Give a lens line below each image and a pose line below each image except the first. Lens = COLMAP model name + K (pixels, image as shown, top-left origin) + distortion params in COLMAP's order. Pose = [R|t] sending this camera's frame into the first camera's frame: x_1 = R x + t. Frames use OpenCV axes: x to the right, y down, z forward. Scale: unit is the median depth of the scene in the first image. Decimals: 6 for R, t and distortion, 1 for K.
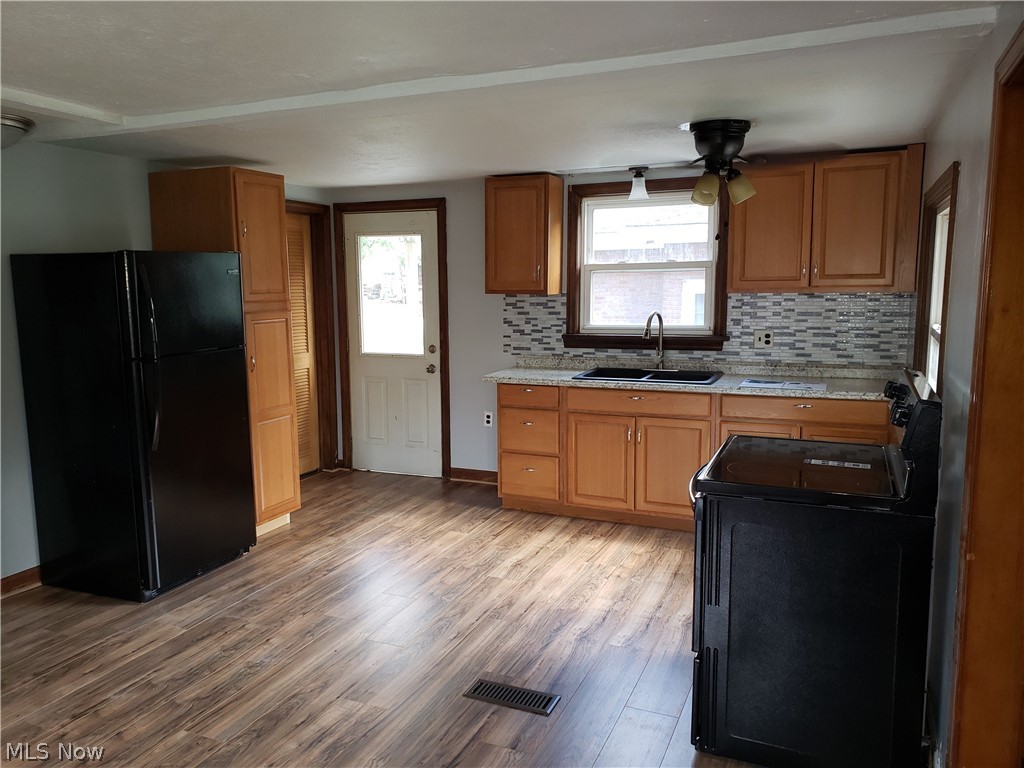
lens RADIAL K [[802.4, 0, 512.0], [0, 802.4, 384.0], [0, 0, 1]] dist [0.091167, -0.002910]
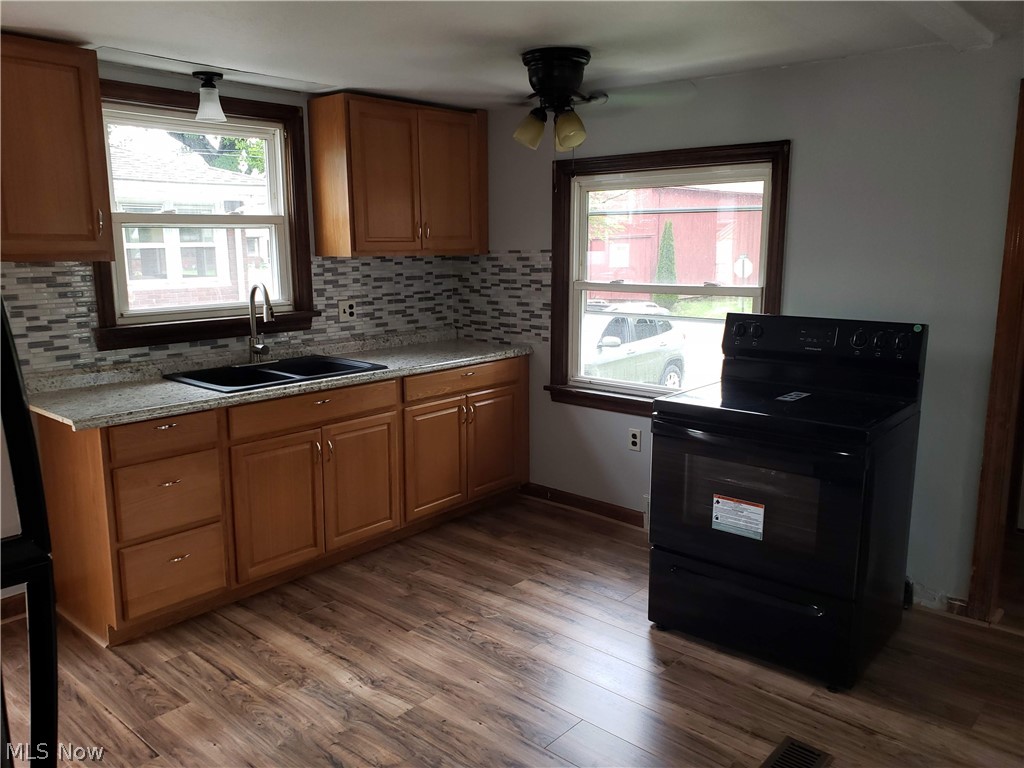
lens RADIAL K [[775.0, 0, 510.3], [0, 775.0, 370.4], [0, 0, 1]] dist [0.025578, -0.002782]
pose [[0.328048, -0.139724, 0.934271, -0.410674], [0.136596, 0.985623, 0.099442, -0.051184], [-0.934733, 0.094996, 0.342418, 0.560514]]
